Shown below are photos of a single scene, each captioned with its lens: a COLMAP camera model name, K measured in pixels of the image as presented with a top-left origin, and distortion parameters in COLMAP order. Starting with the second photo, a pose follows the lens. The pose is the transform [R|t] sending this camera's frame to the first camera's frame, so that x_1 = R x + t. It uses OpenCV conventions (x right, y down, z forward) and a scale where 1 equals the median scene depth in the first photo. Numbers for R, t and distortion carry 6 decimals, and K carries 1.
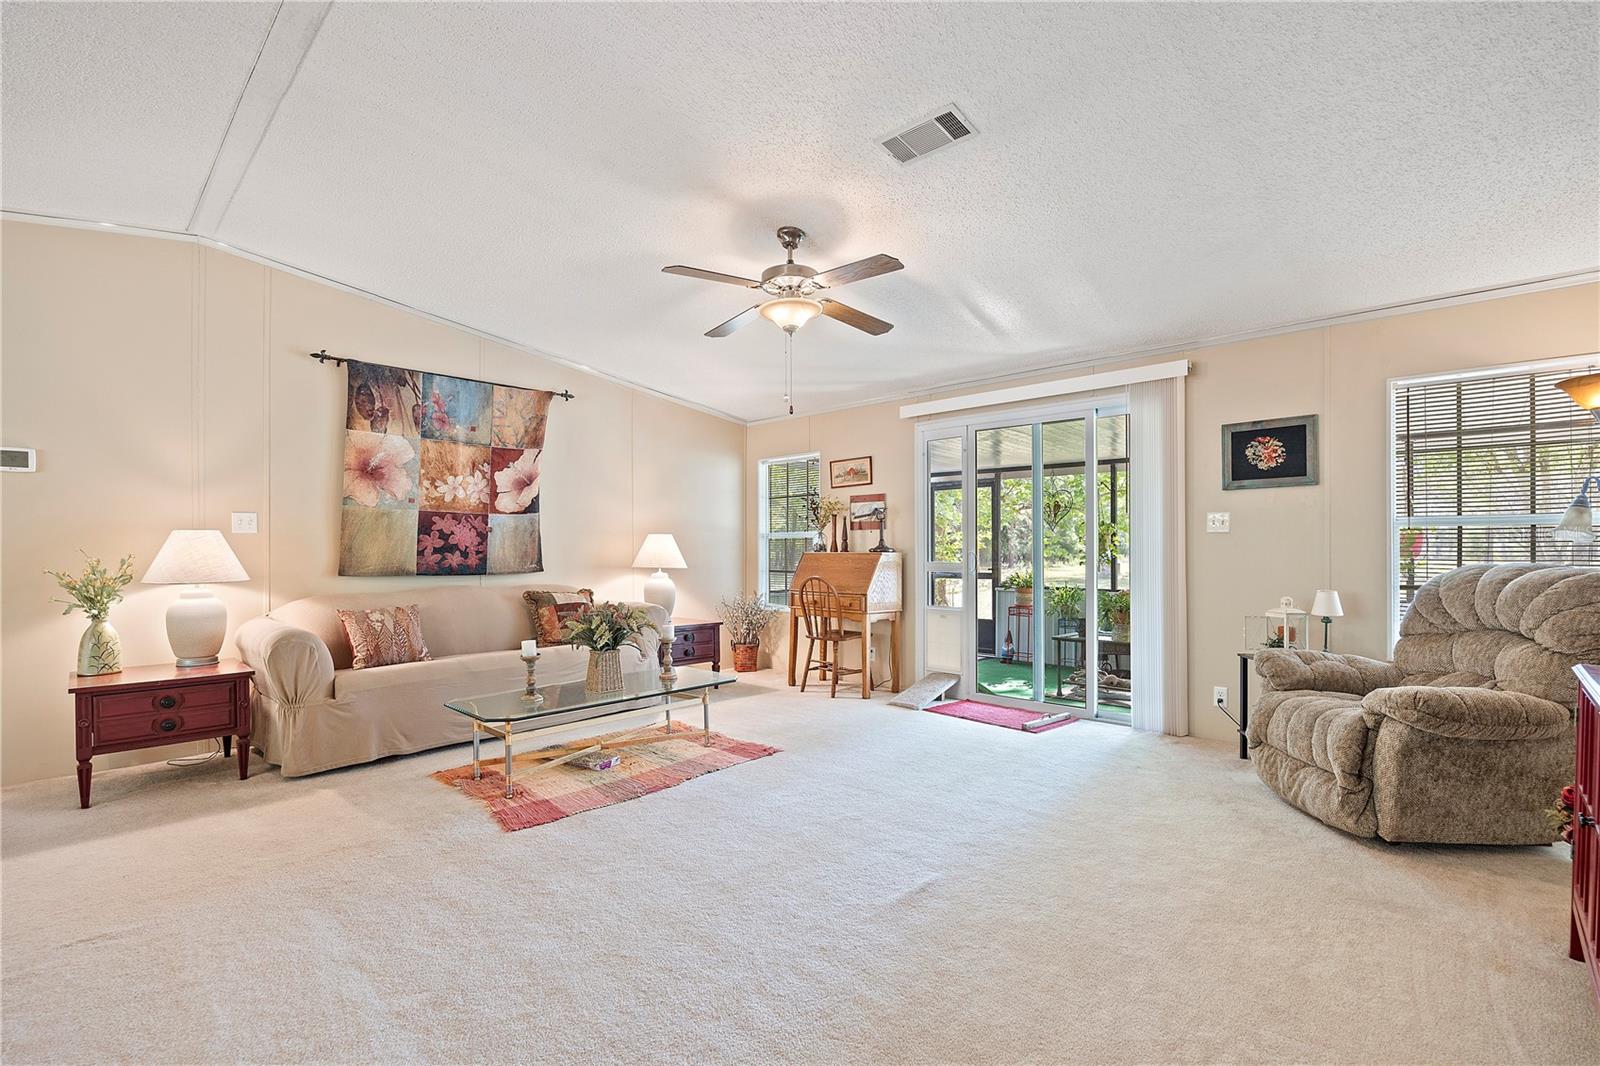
lens RADIAL K [[720.4, 0, 808.0], [0, 720.4, 546.3], [0, 0, 1]] dist [-0.015013, 0.001804]
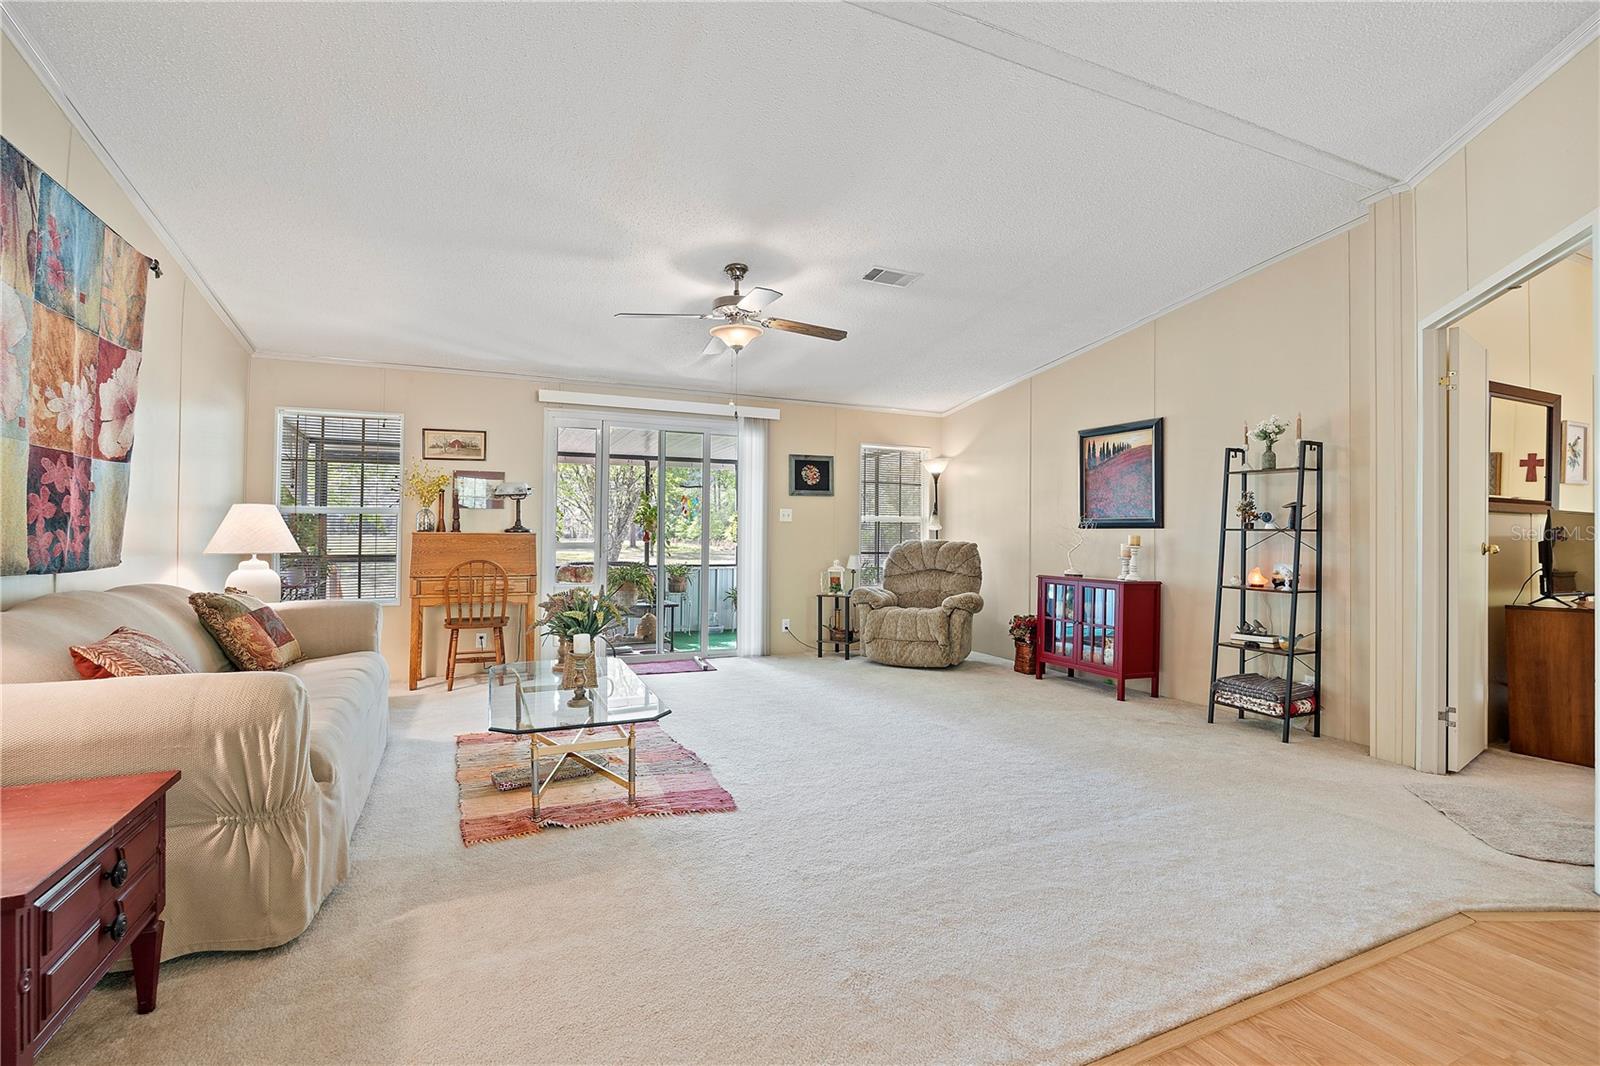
lens RADIAL K [[720.4, 0, 800.3], [0, 720.4, 520.2], [0, 0, 1]] dist [-0.015013, 0.001804]
pose [[0.386750, 0.021762, 0.921928, -0.775837], [-0.011626, 0.999757, -0.018722, 0.006065], [-0.922111, -0.003478, 0.386909, 0.312115]]
